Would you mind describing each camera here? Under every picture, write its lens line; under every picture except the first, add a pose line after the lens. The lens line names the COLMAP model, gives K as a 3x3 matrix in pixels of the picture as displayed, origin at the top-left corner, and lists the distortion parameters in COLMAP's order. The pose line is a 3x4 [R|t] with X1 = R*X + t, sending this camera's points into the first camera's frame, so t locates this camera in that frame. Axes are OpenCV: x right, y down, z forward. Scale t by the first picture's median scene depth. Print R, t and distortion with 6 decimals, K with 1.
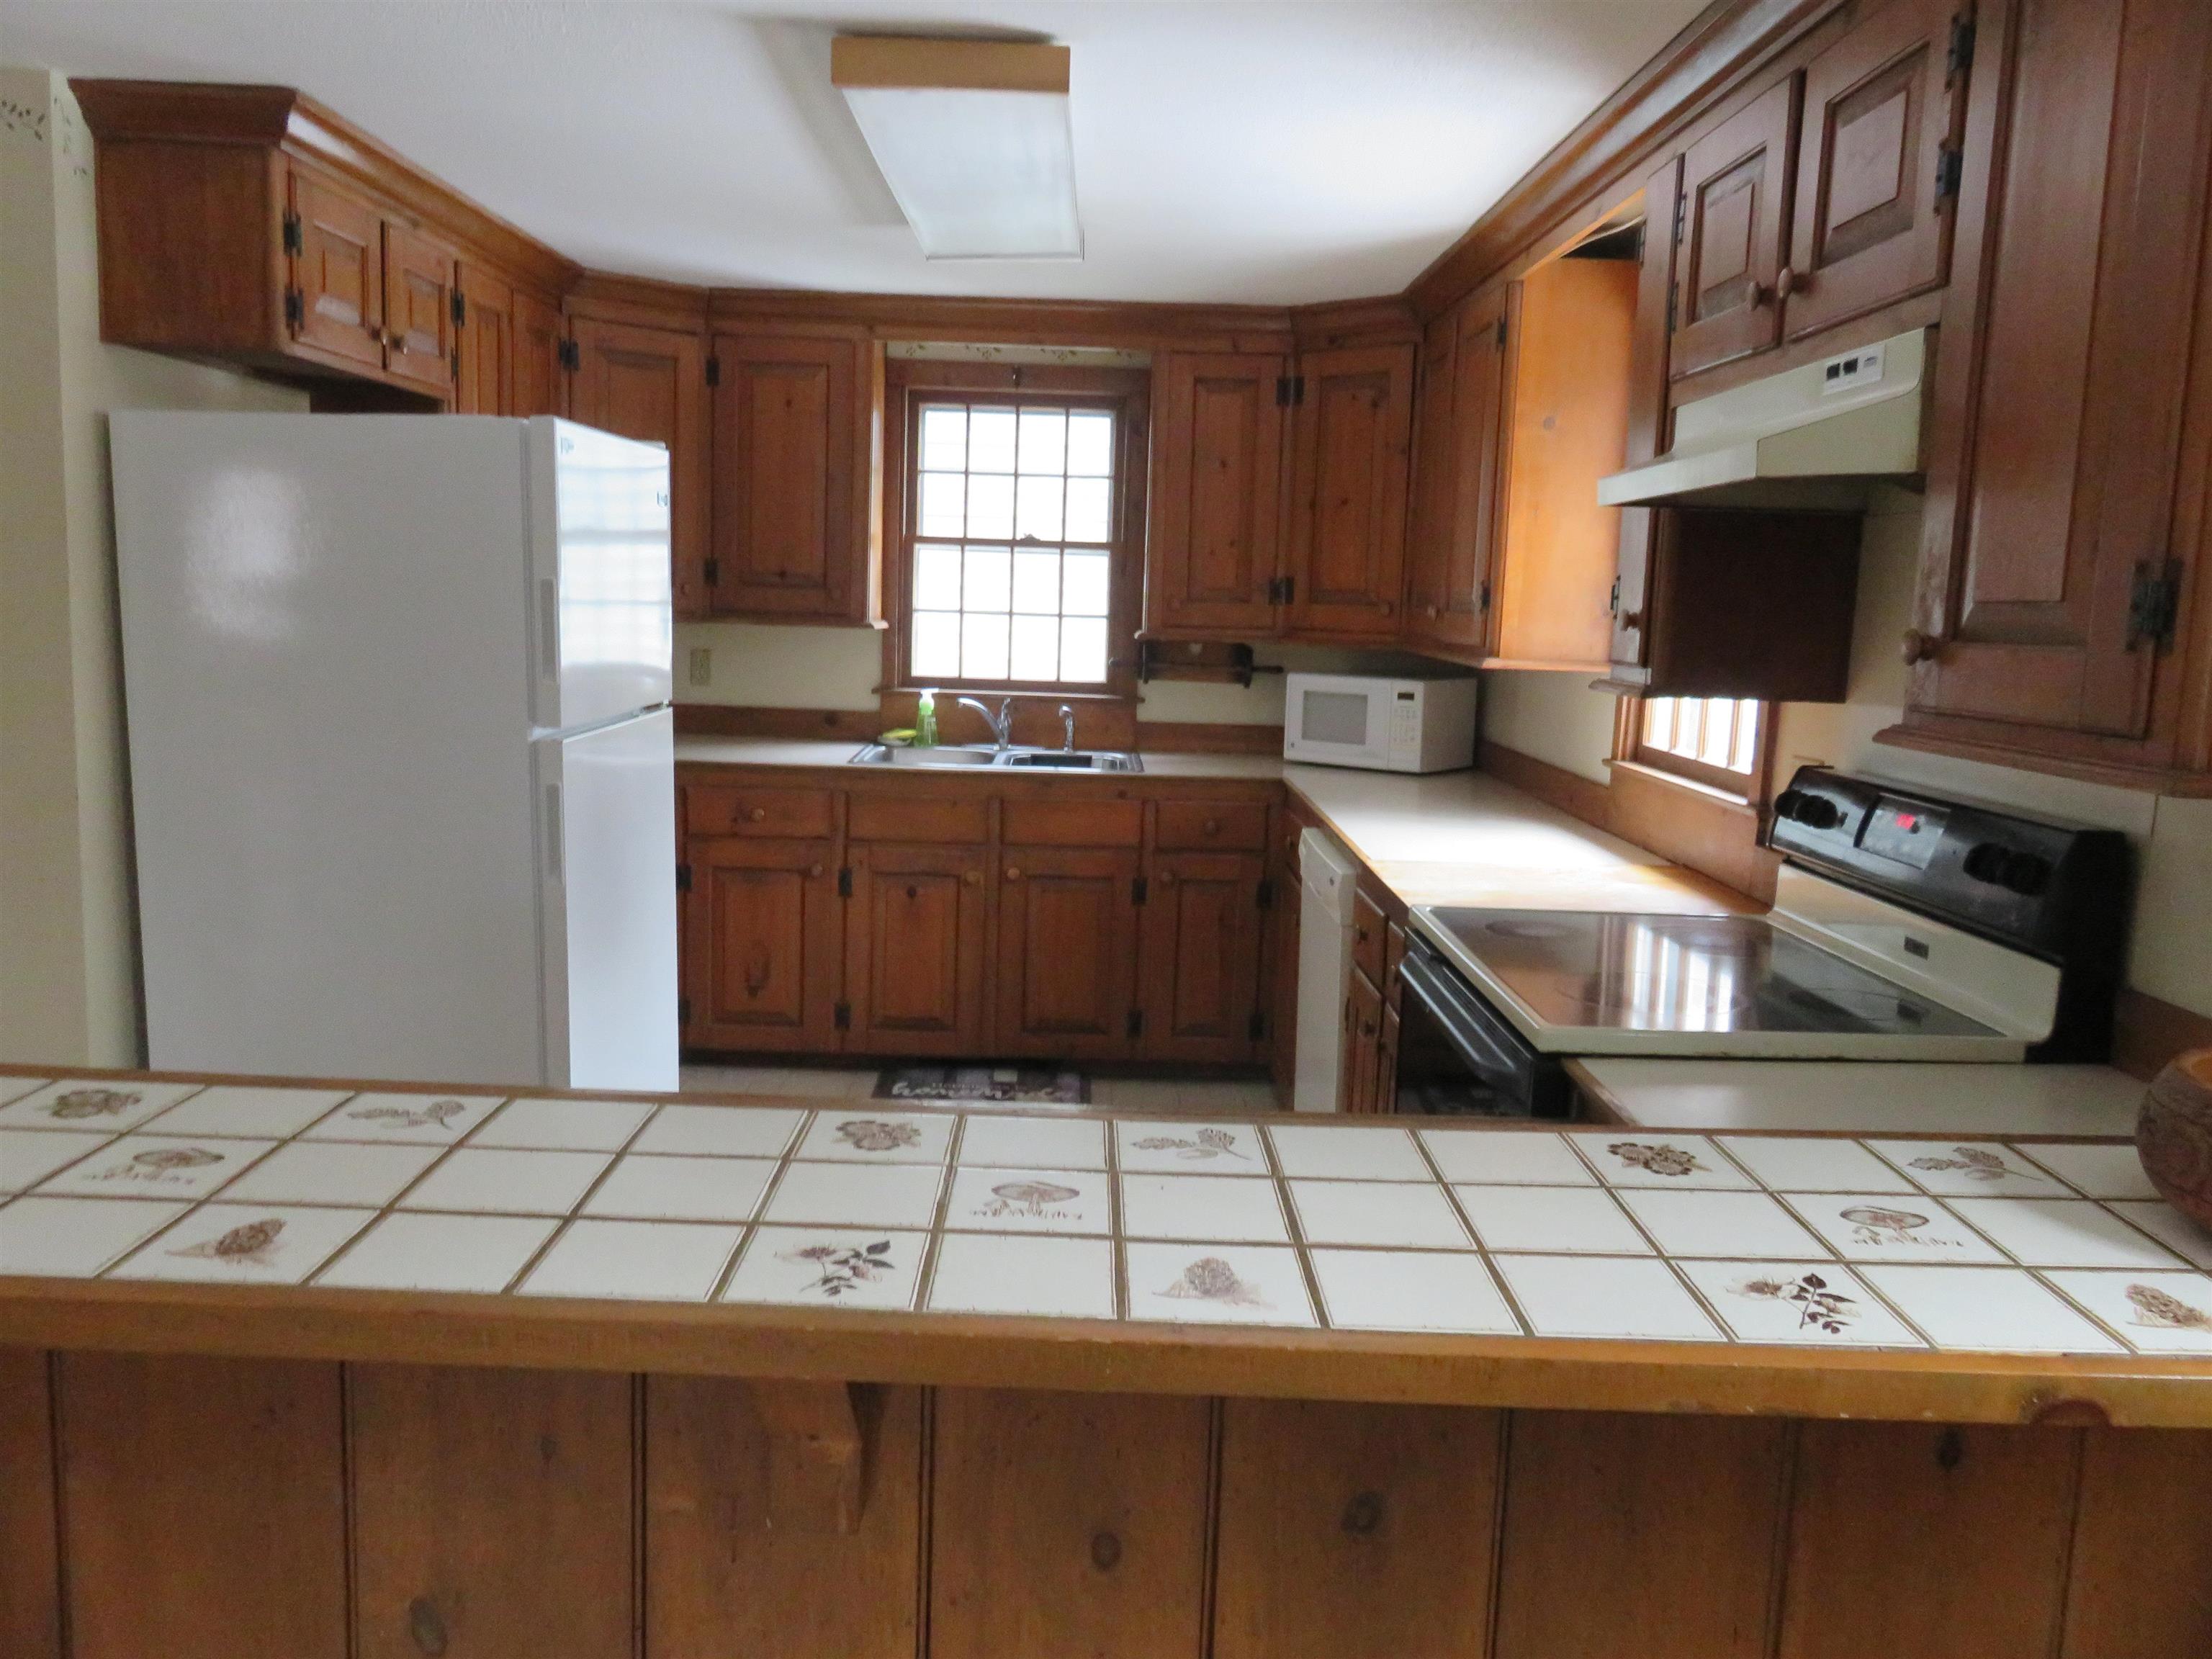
lens RADIAL K [[1650.8, 0, 1098.4], [0, 1650.8, 822.3], [0, 0, 1]] dist [-0.005473, -0.003404]
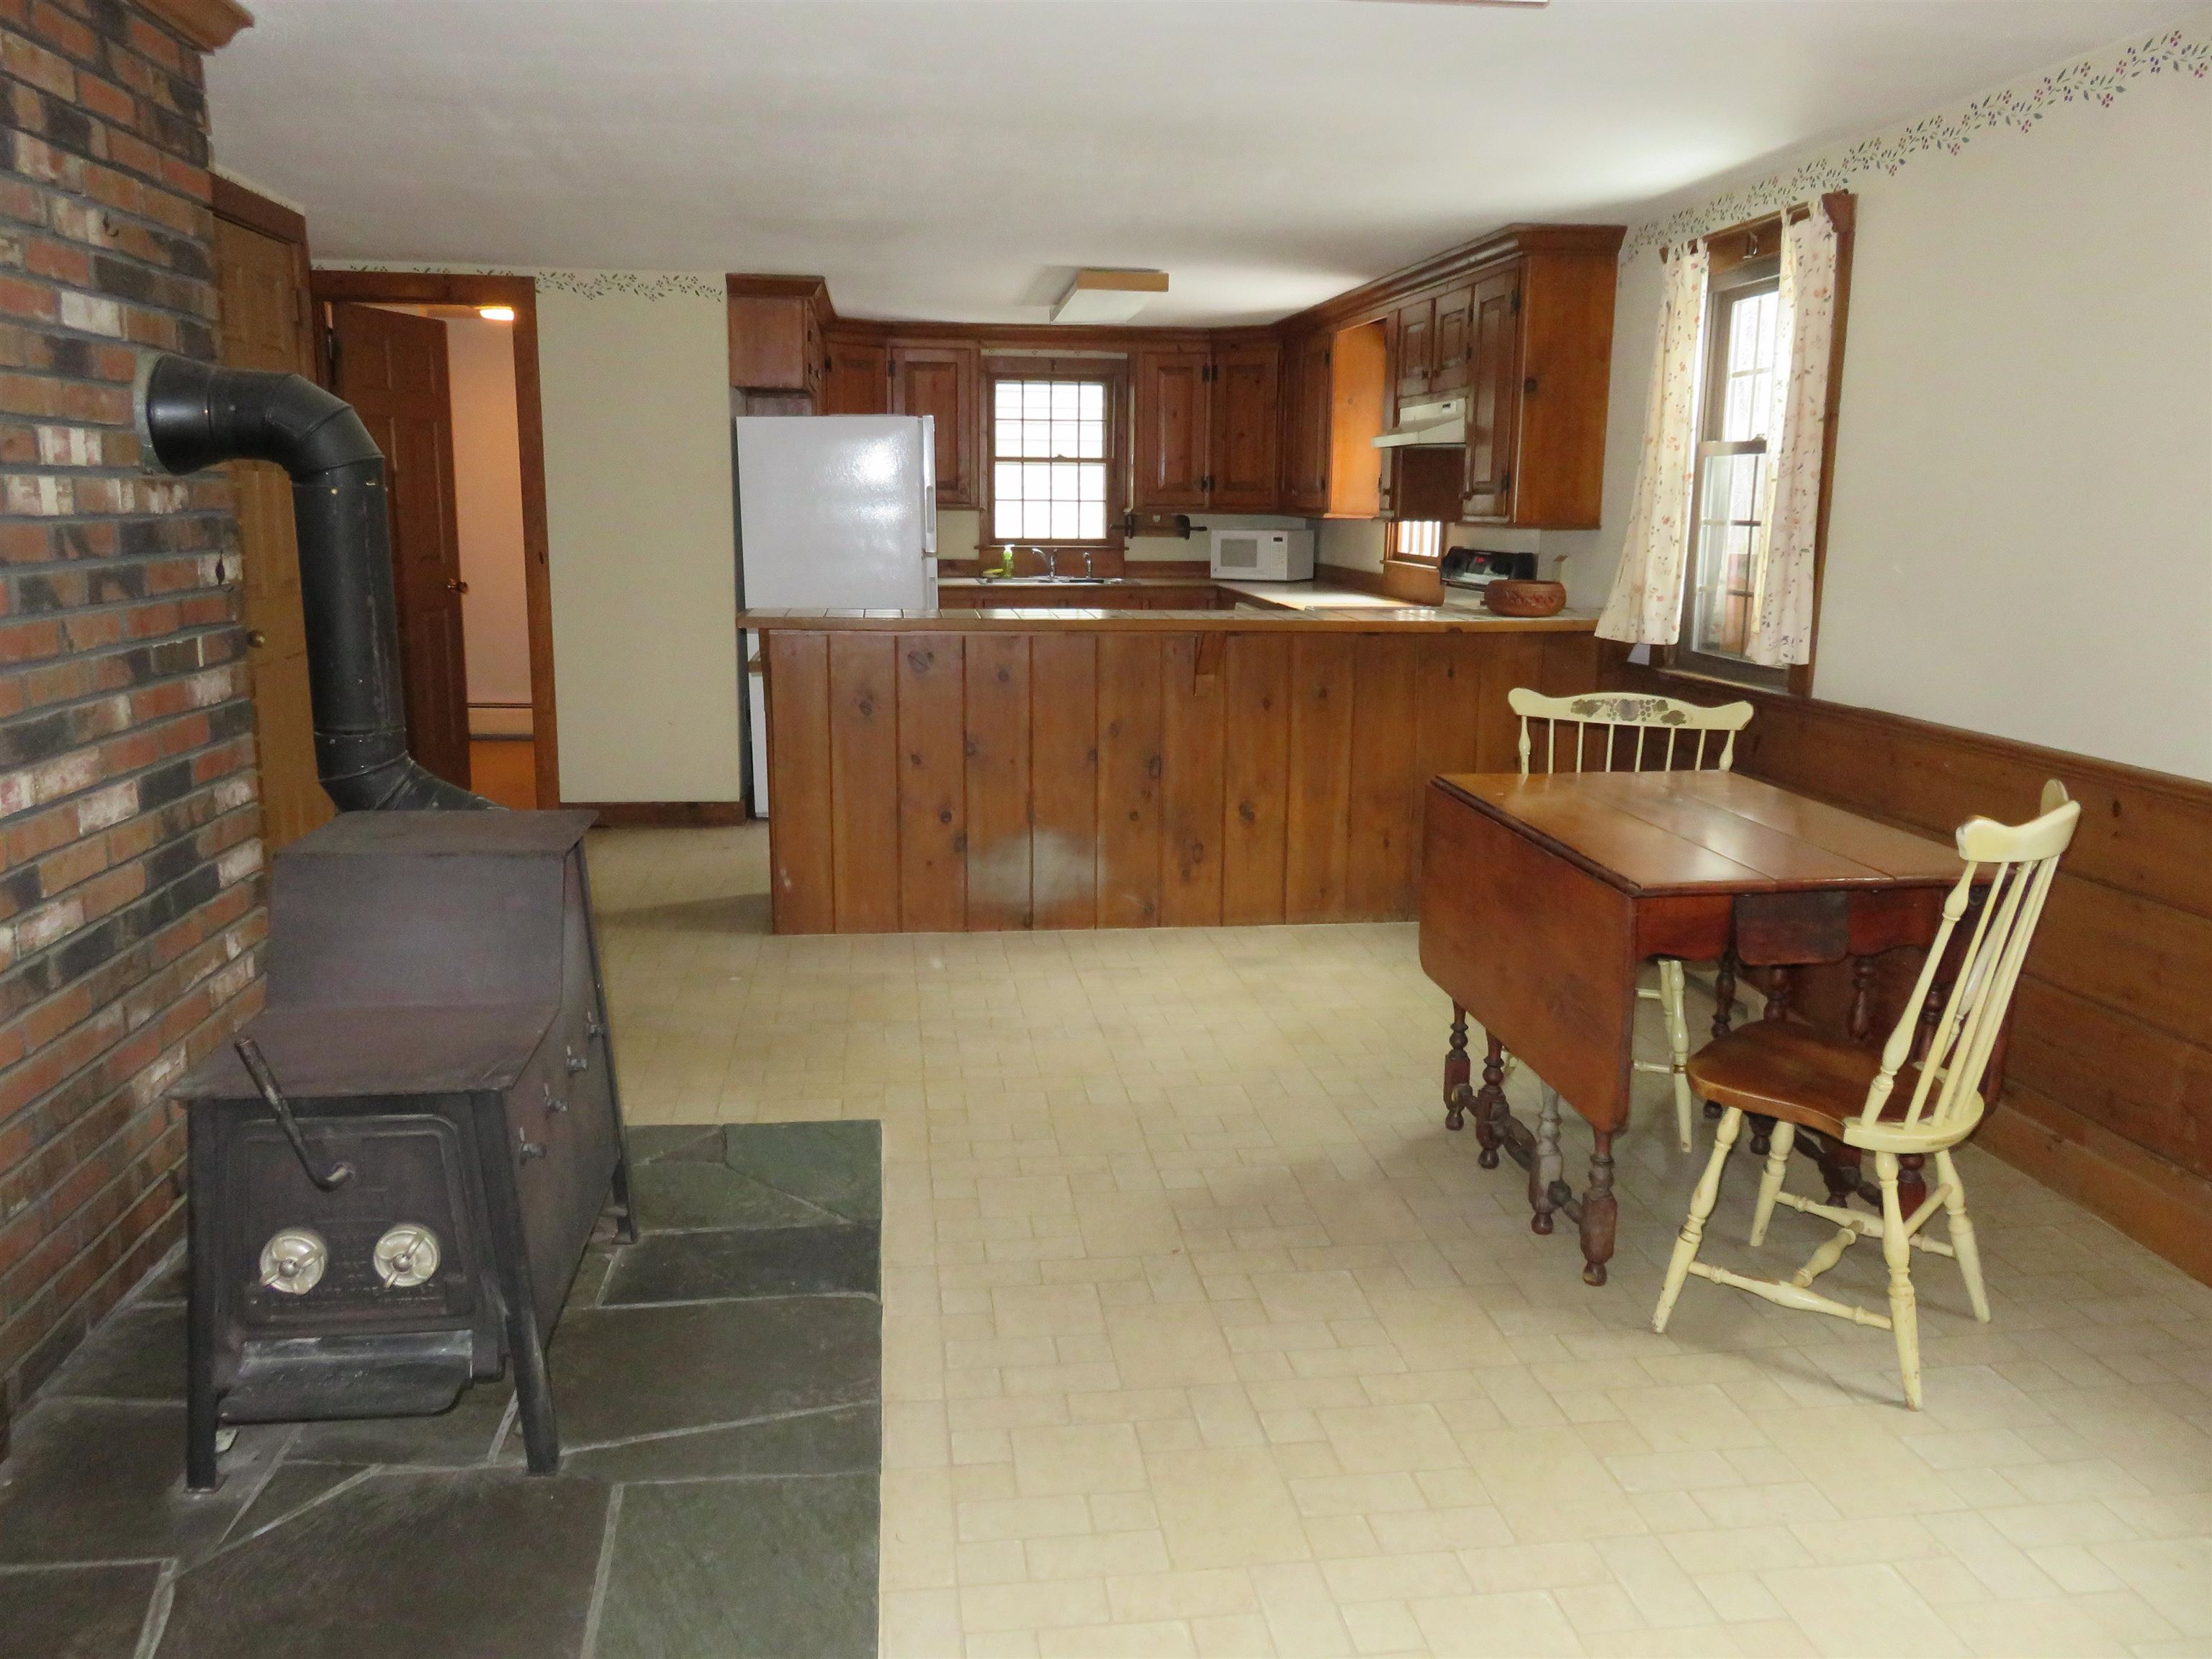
lens RADIAL K [[1650.8, 0, 1098.4], [0, 1650.8, 822.3], [0, 0, 1]] dist [-0.005473, -0.003404]
pose [[0.992580, -0.045722, 0.112667, -0.236128], [0.038793, 0.997263, 0.062945, 0.115060], [-0.115237, -0.058108, 0.991637, -0.829748]]
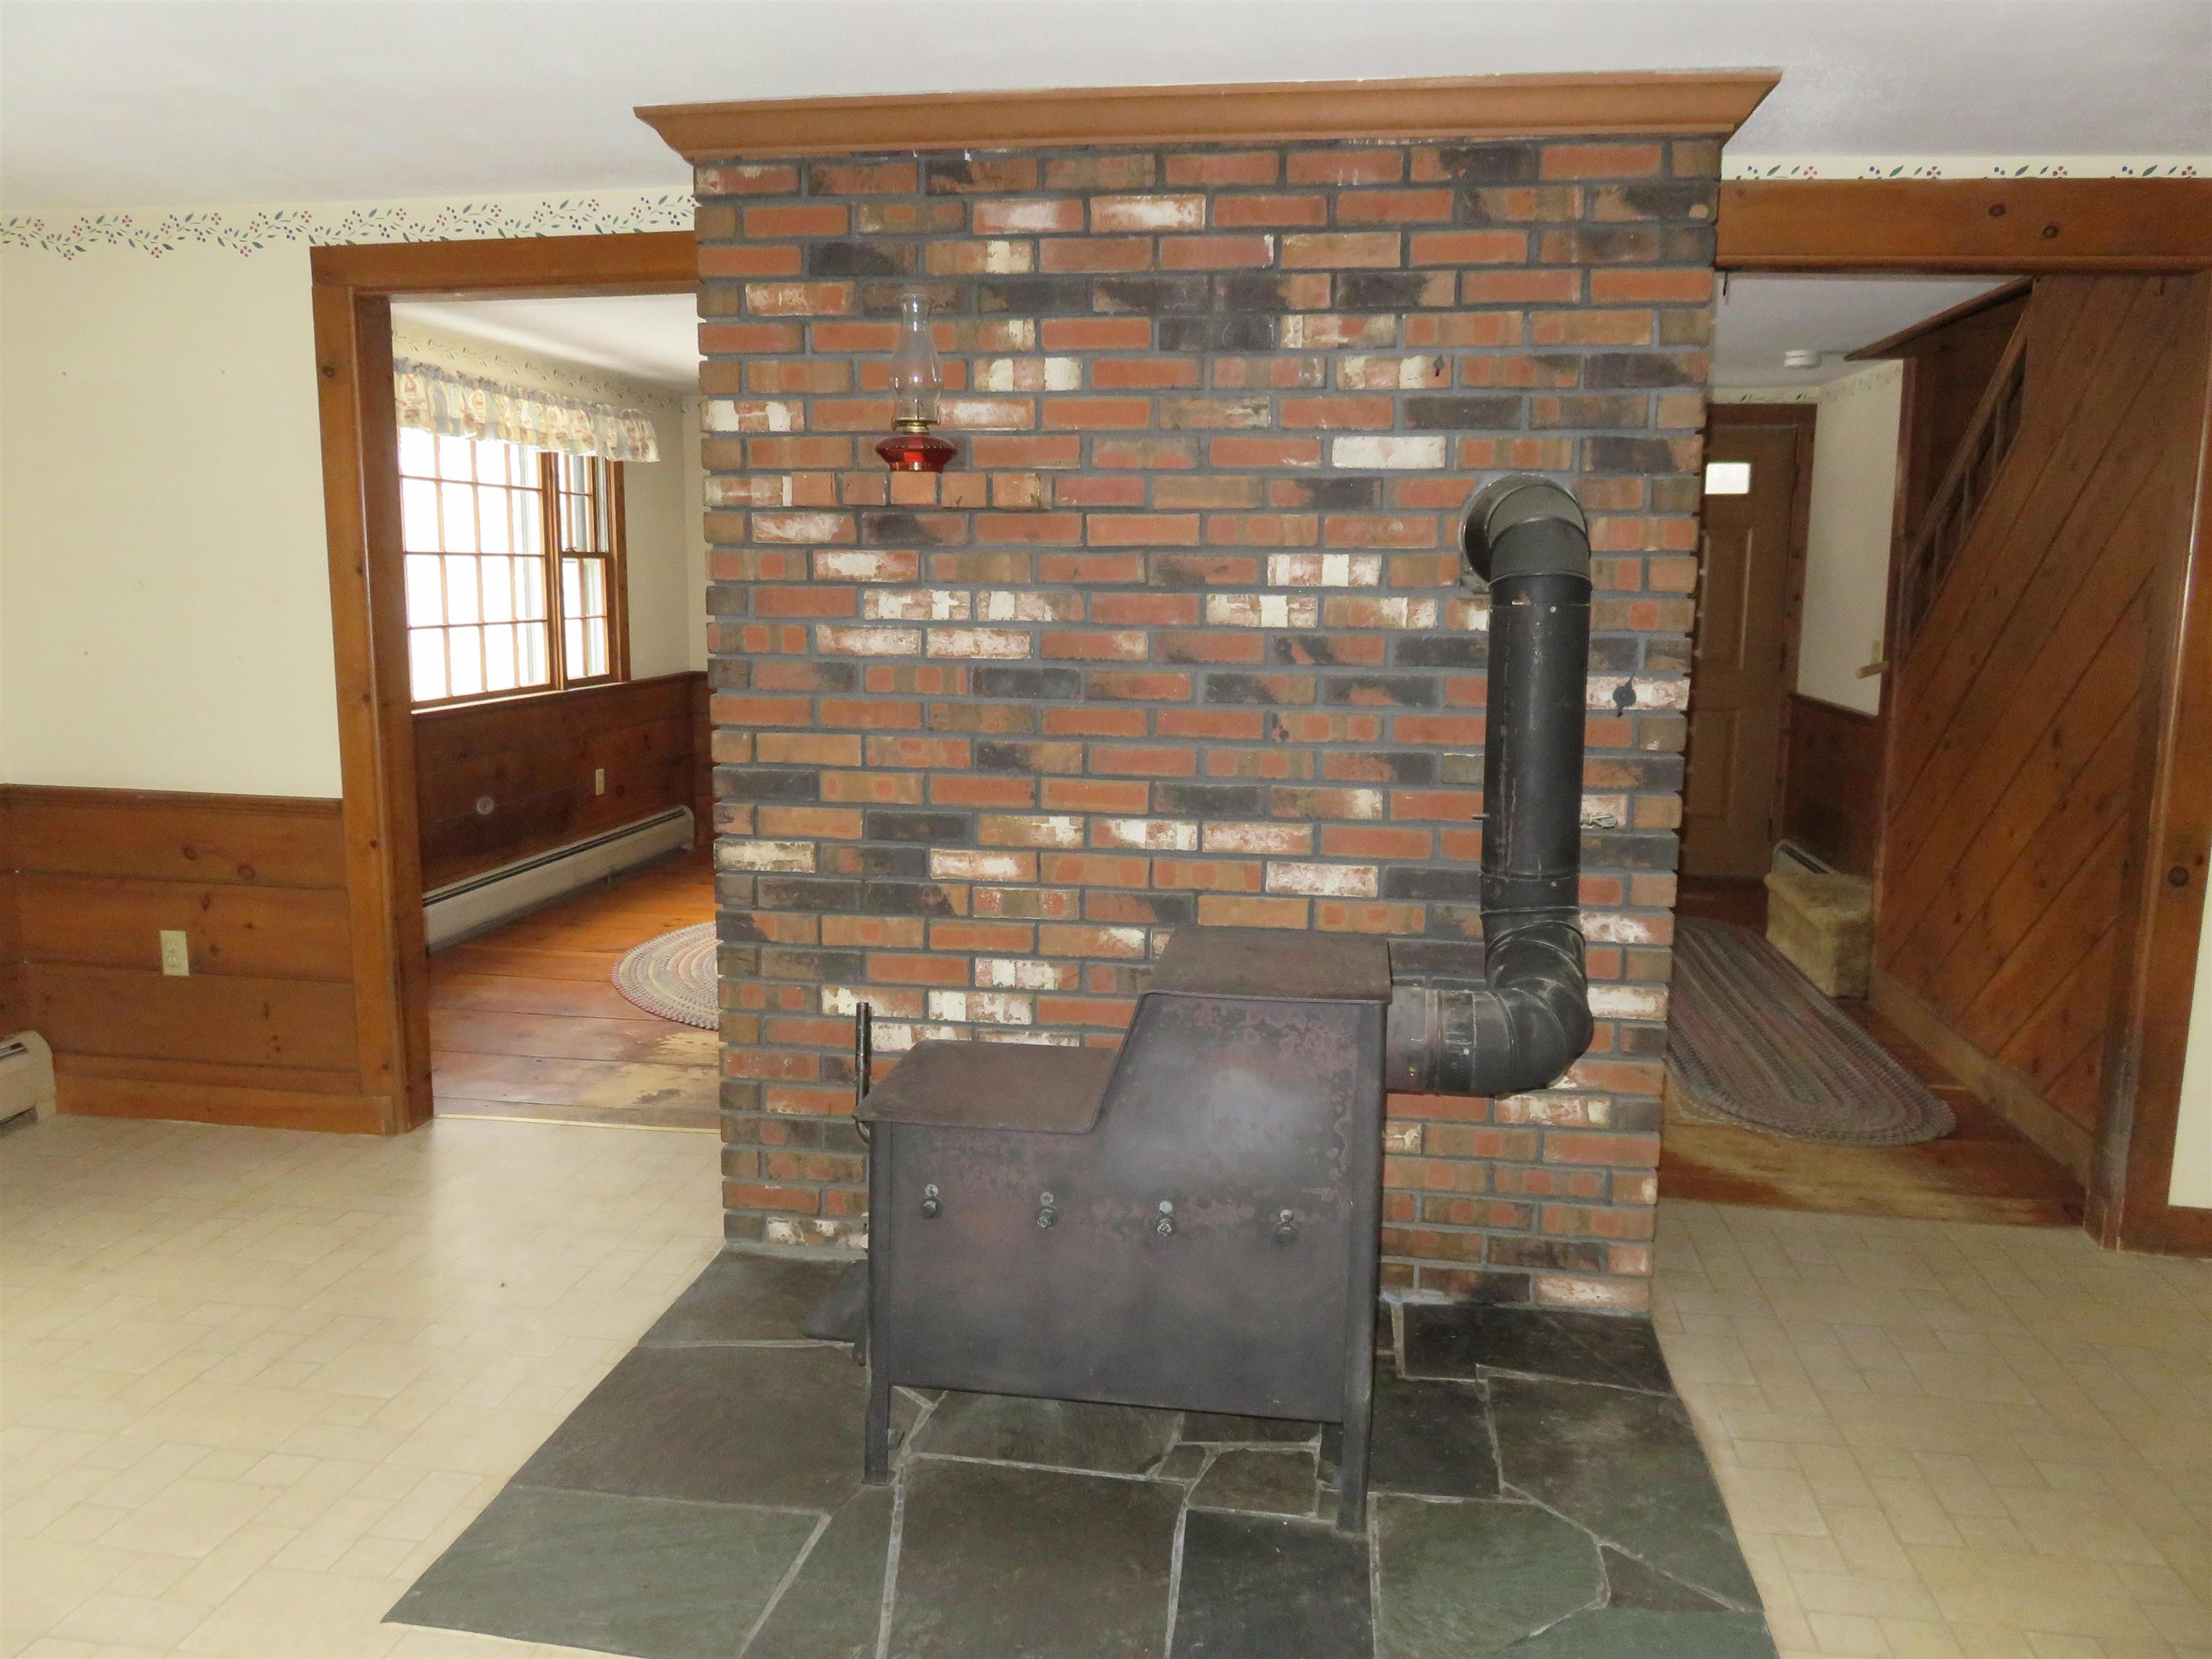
lens RADIAL K [[1646.7, 0, 1106.0], [0, 1646.7, 829.5], [0, 0, 1]] dist [-0.002479, -0.004000]
pose [[-0.160454, 0.111868, -0.980683, 0.140074], [-0.150267, 0.979207, 0.136286, 0.037047], [0.975538, 0.169232, -0.140308, -0.225008]]
